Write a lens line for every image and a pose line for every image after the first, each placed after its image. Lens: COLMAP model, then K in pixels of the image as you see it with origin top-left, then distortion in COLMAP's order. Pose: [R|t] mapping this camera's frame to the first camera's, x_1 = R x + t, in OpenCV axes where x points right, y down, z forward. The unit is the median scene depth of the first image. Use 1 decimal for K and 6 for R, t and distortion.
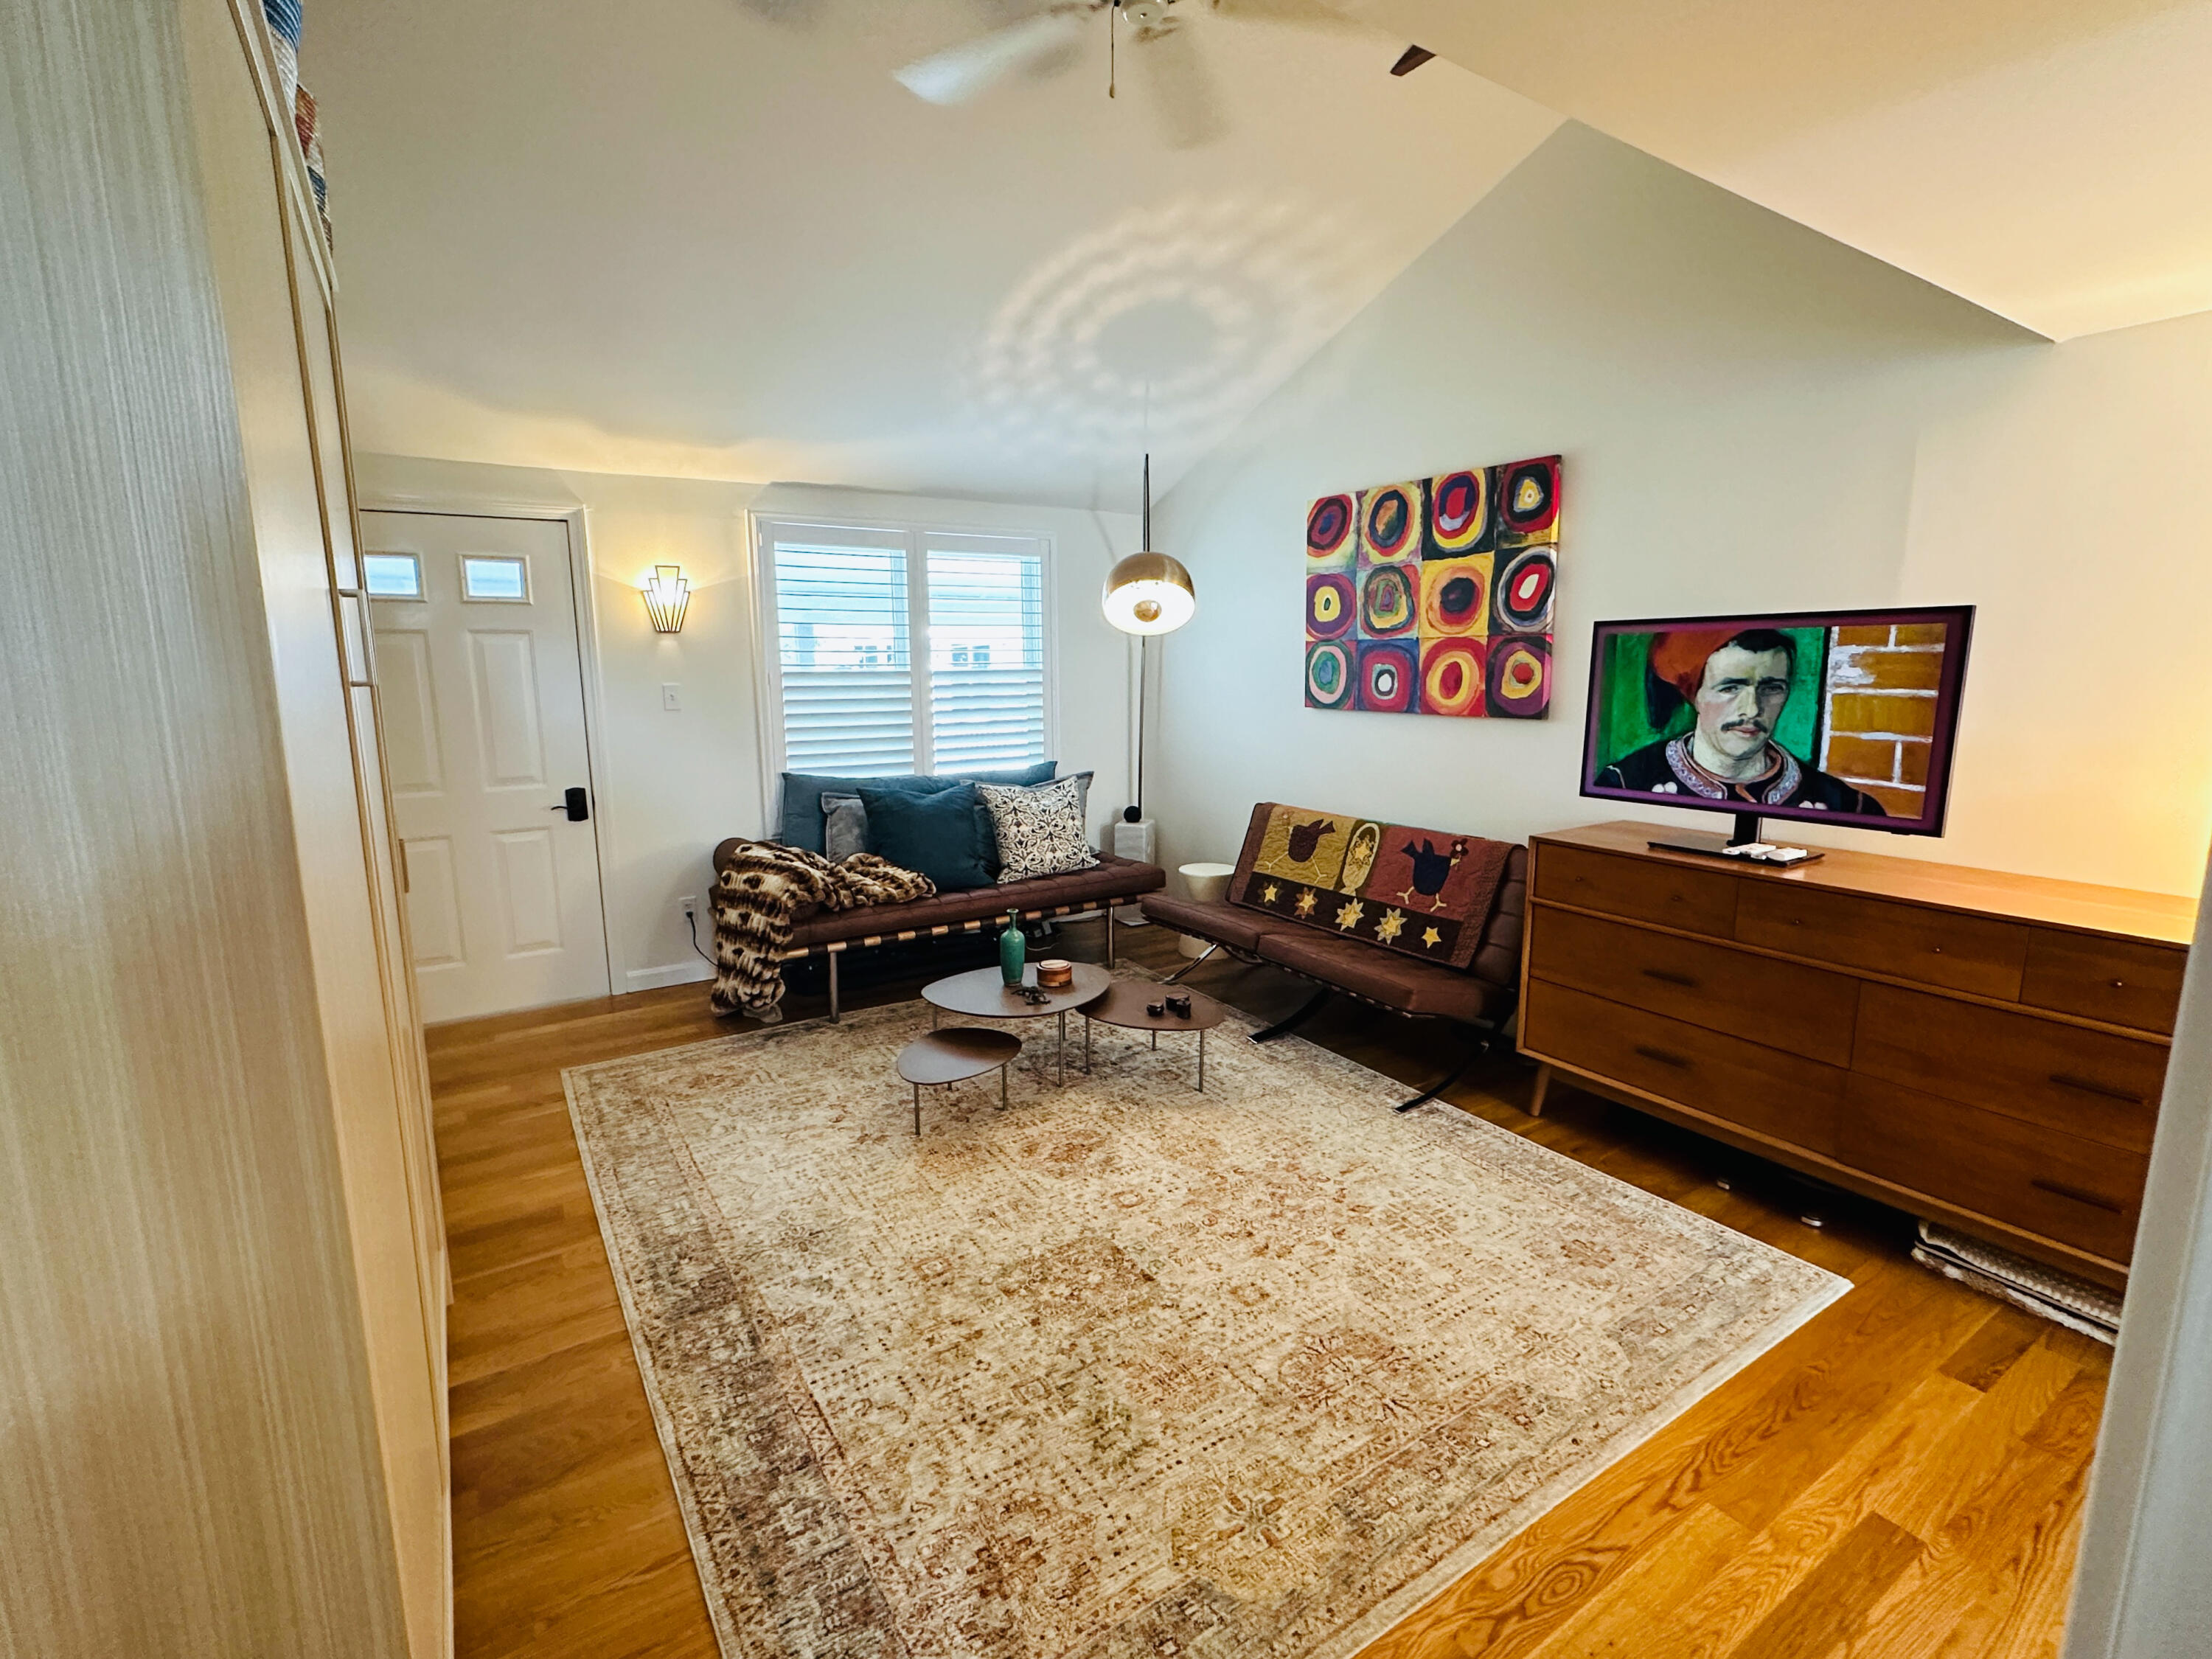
lens RADIAL K [[1018.0, 0, 1101.7], [0, 1018.0, 828.7], [0, 0, 1]] dist [-0.009338, 0.002313]
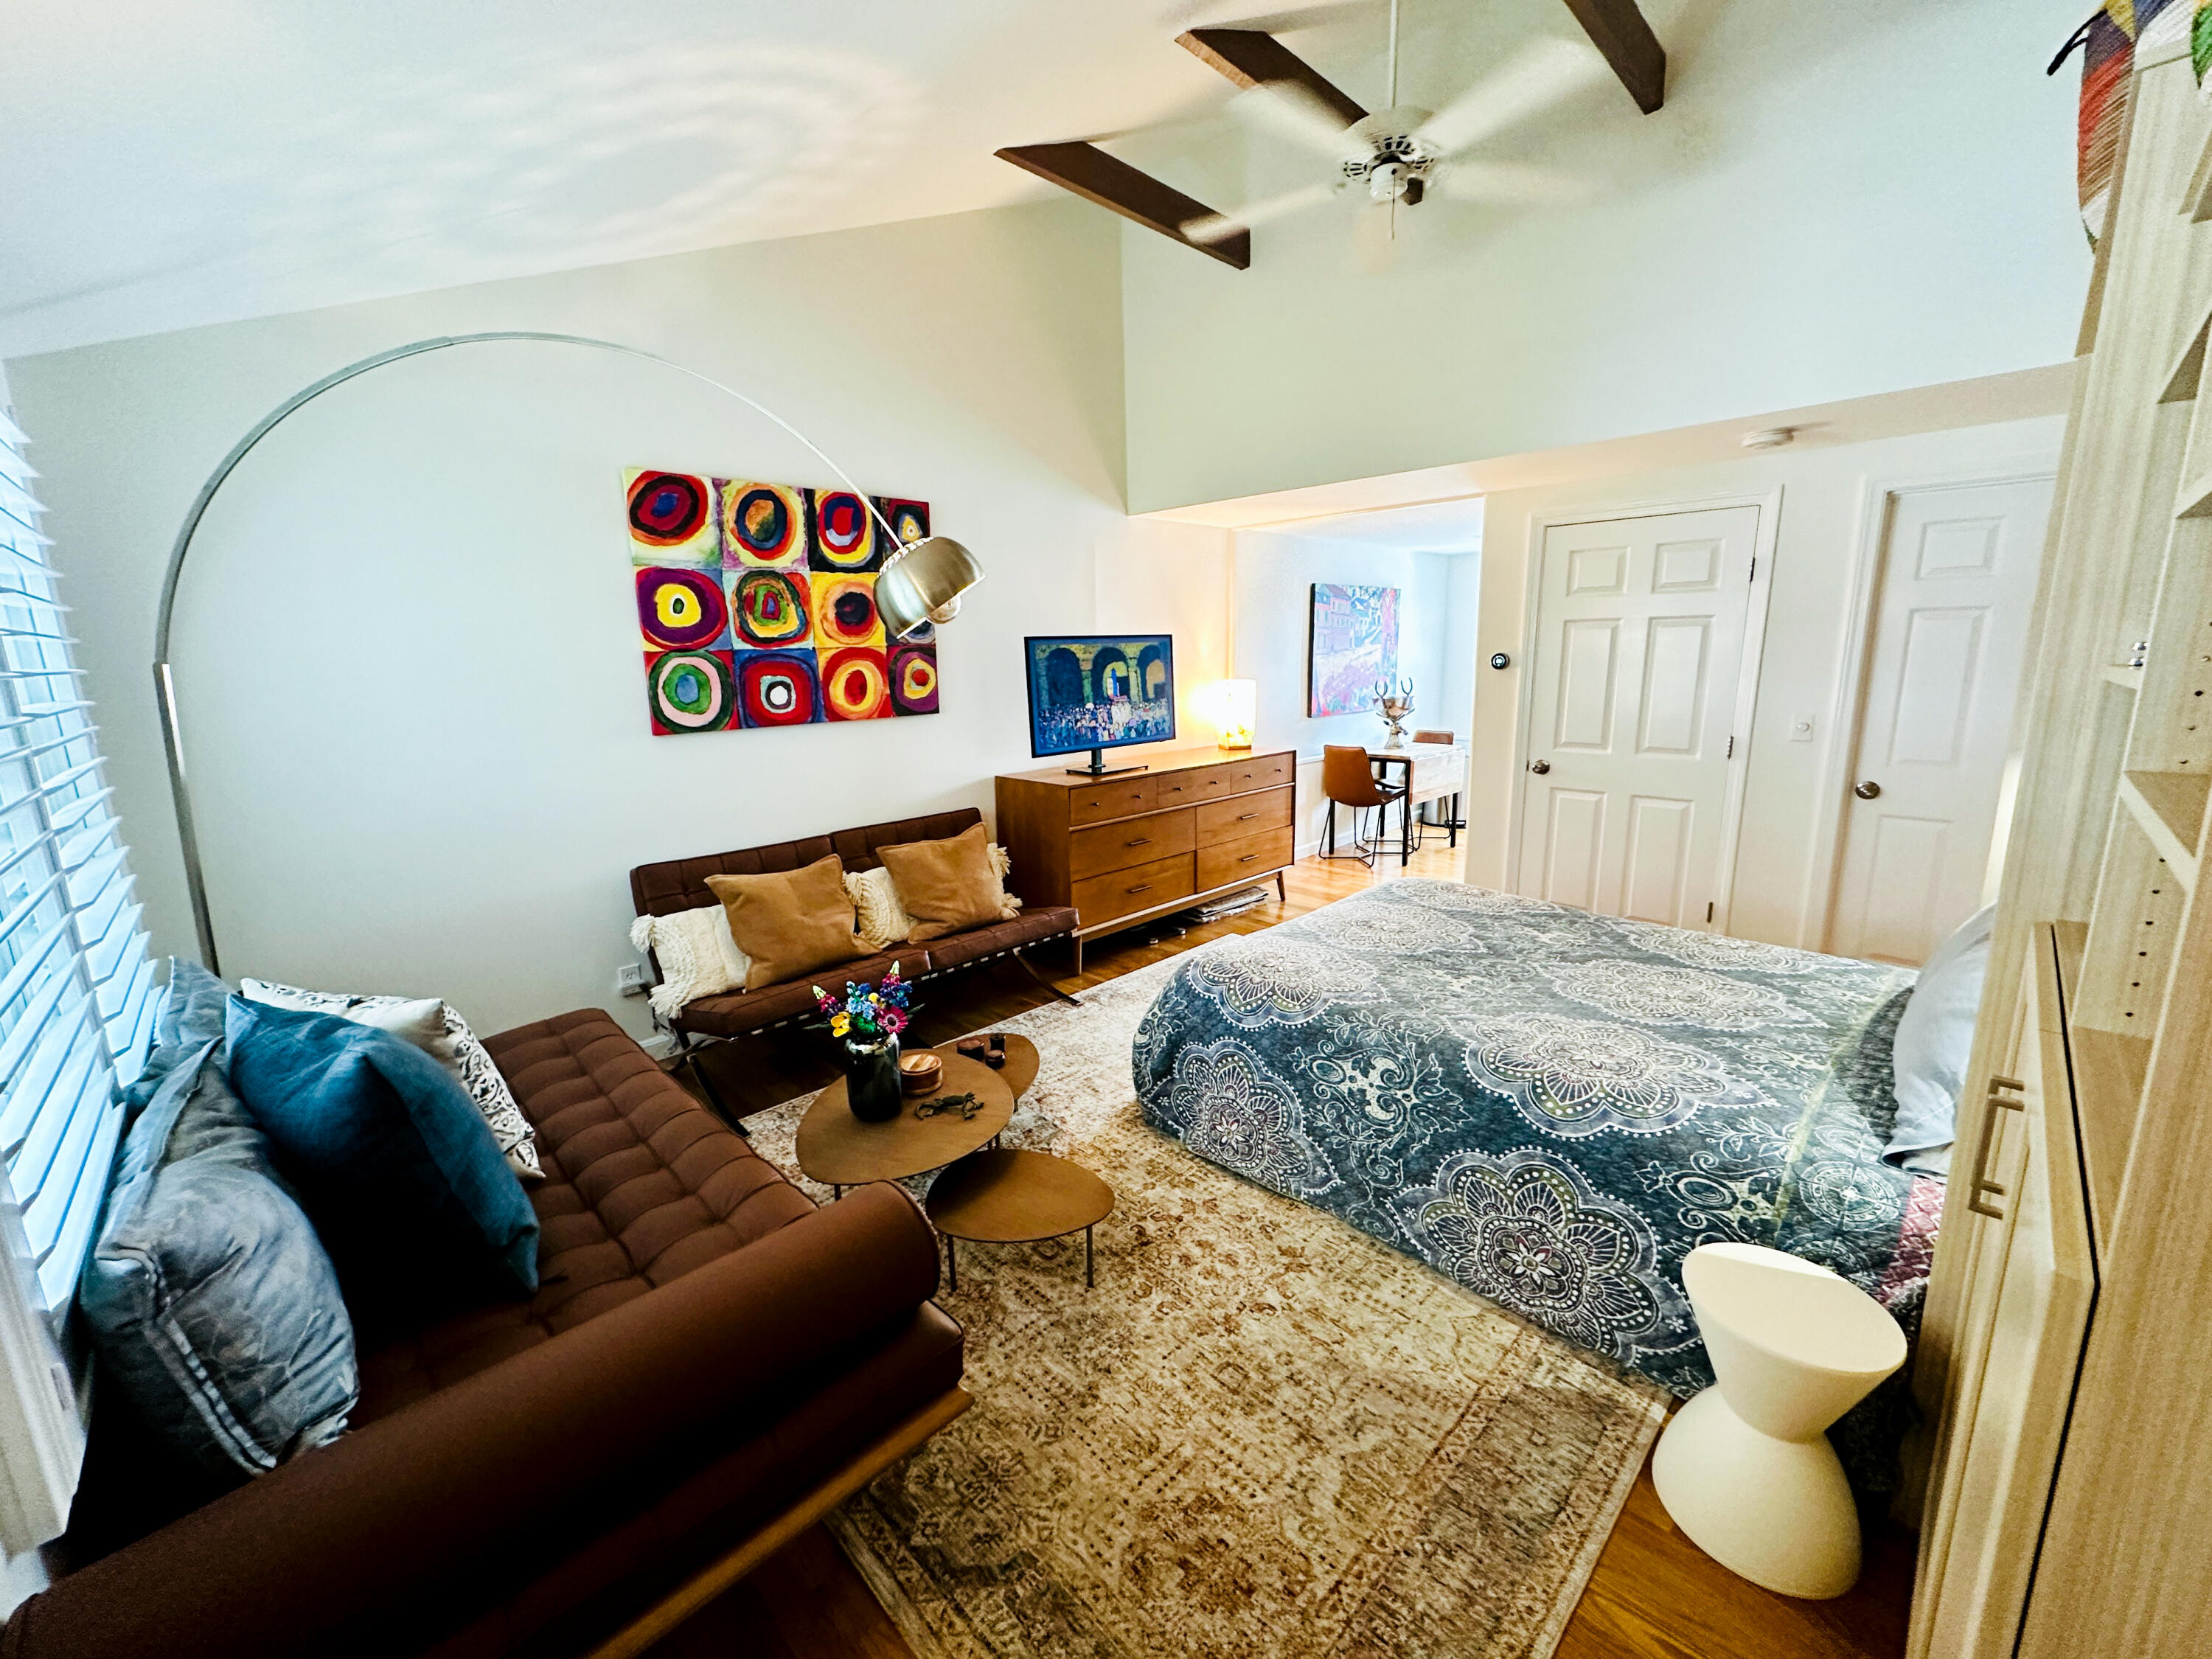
lens RADIAL K [[881.1, 0, 1105.3], [0, 881.1, 825.1], [0, 0, 1]] dist [-0.005343, 0.001305]
pose [[-0.203785, -0.179194, 0.962477, -0.703800], [0.186254, 0.958055, 0.217807, -0.178248], [-0.961135, 0.223651, -0.161861, 1.032861]]
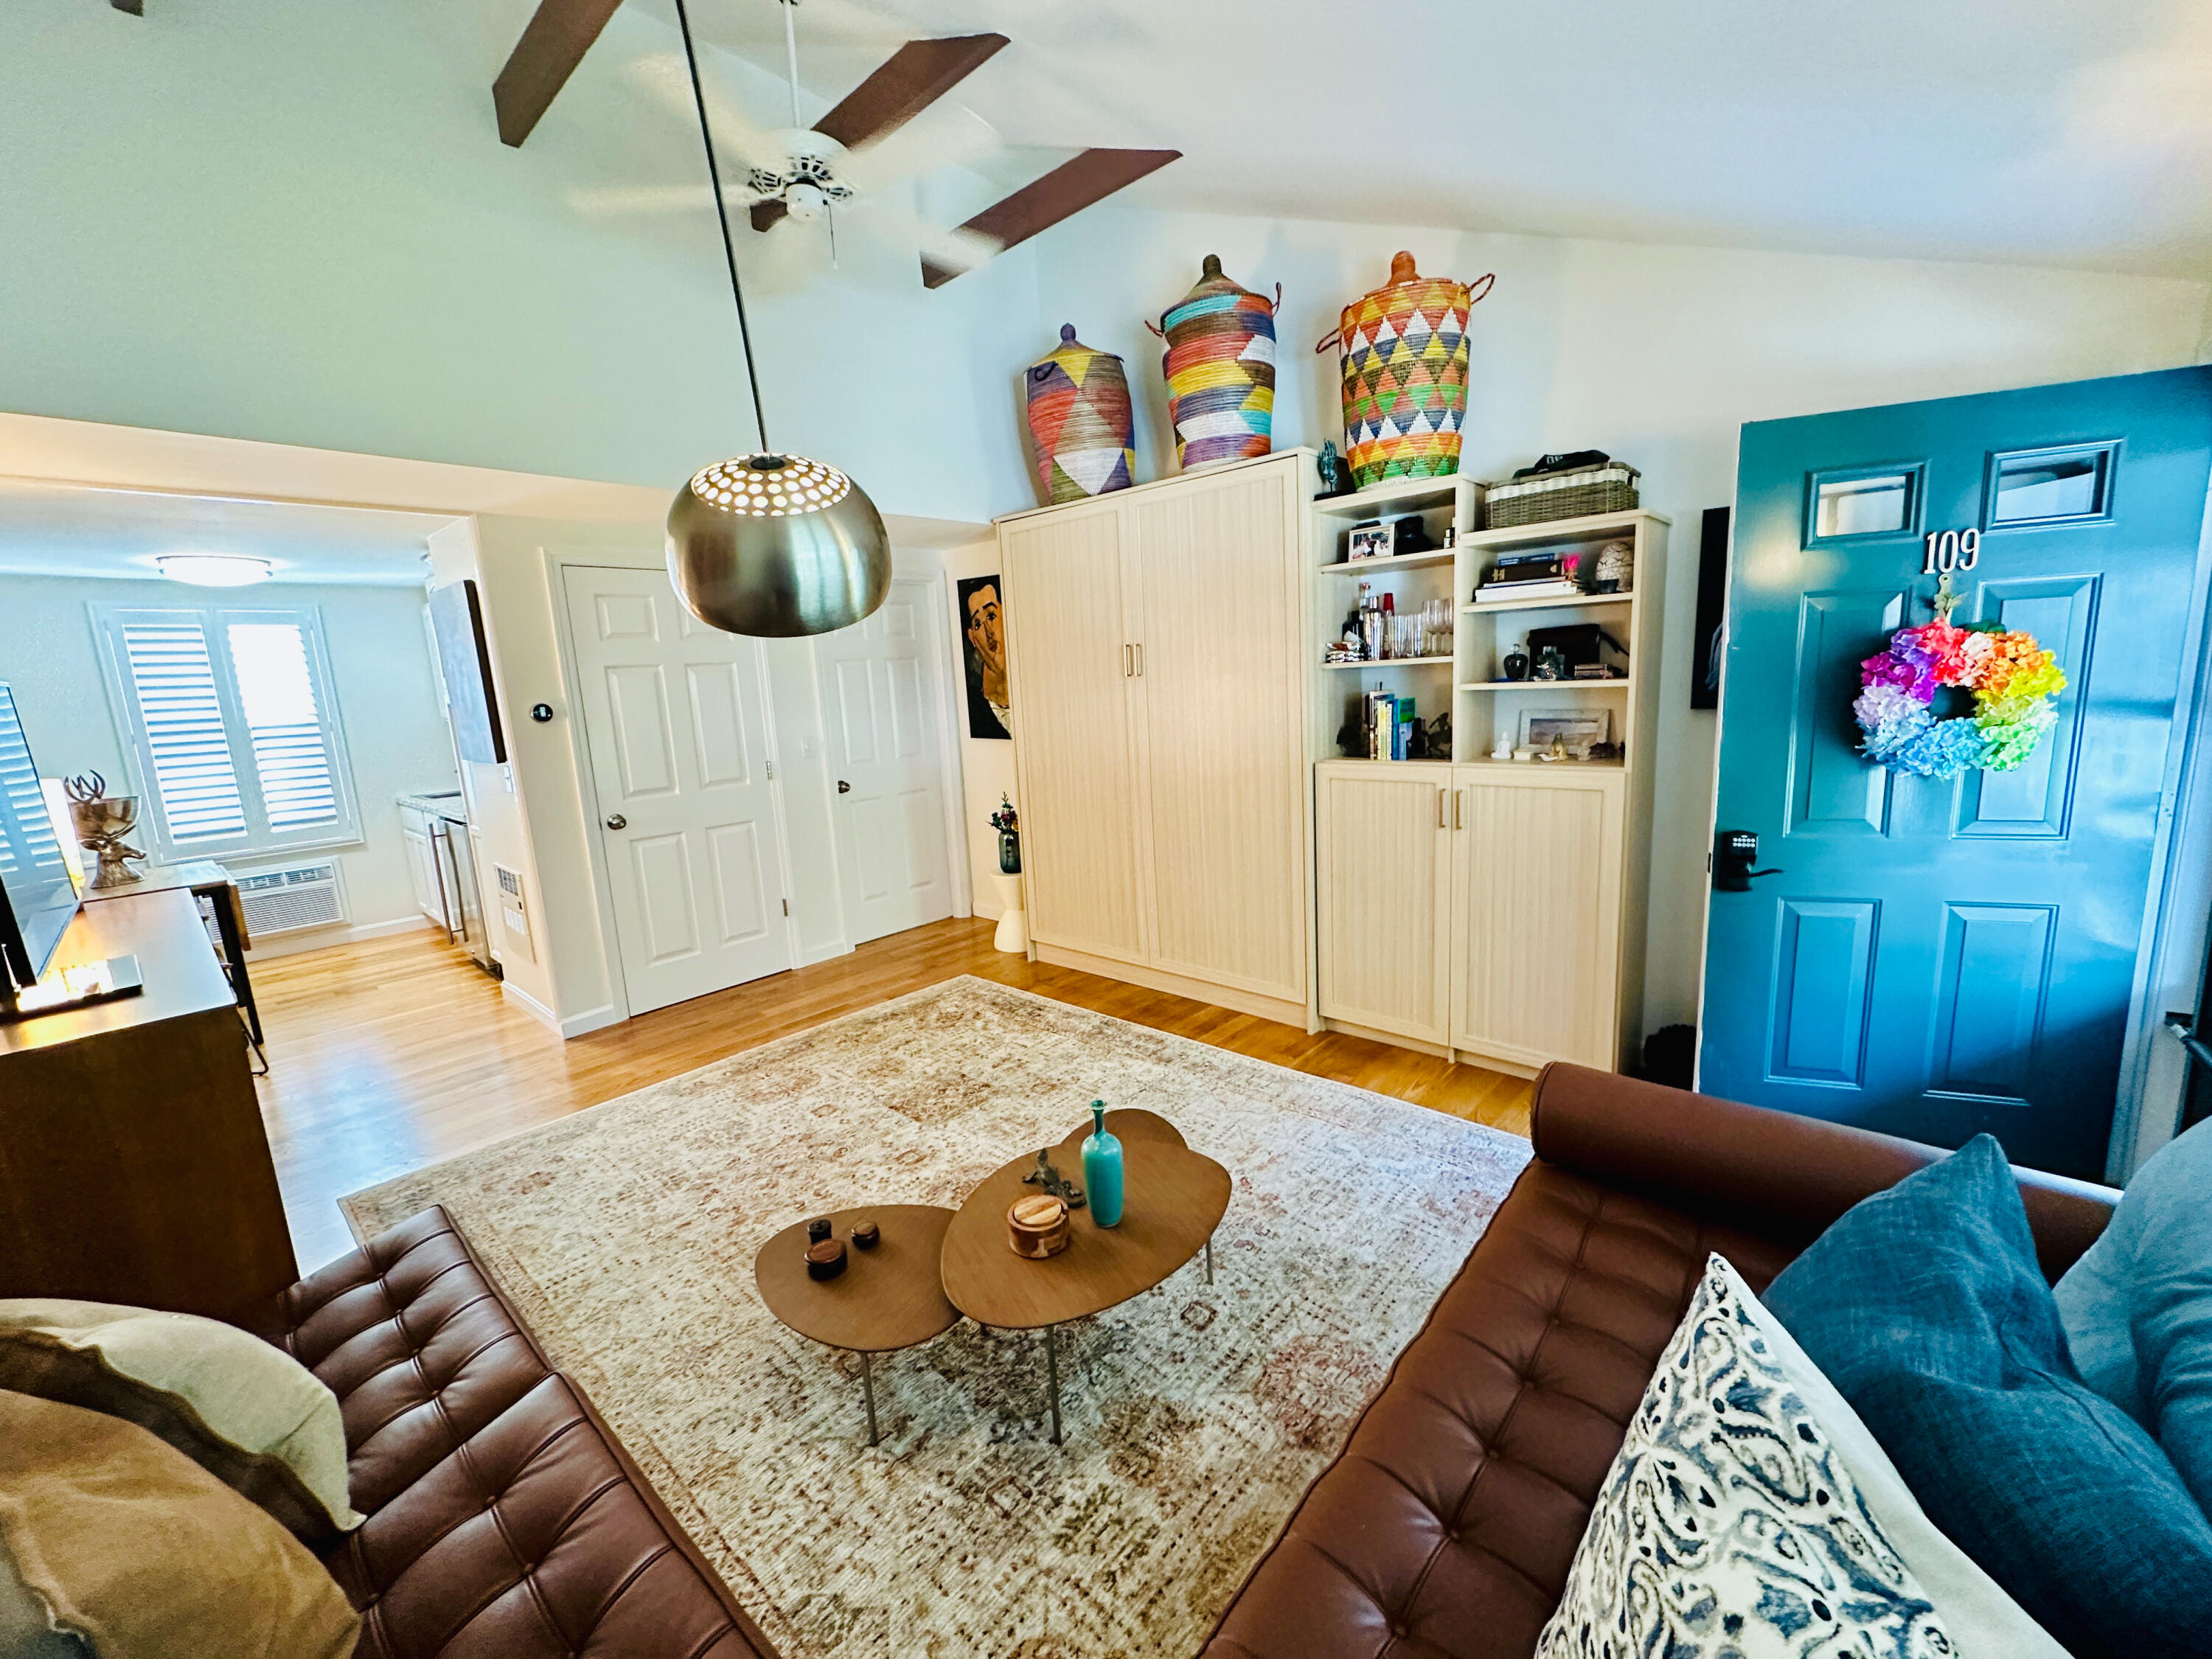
lens RADIAL K [[881.1, 0, 1104.4], [0, 881.1, 826.1], [0, 0, 1]] dist [-0.005343, 0.001305]
pose [[-0.963240, 0.099973, -0.249348, 0.020323], [0.011277, 0.942405, 0.334284, -0.243611], [0.268406, 0.319184, -0.908889, 1.432892]]
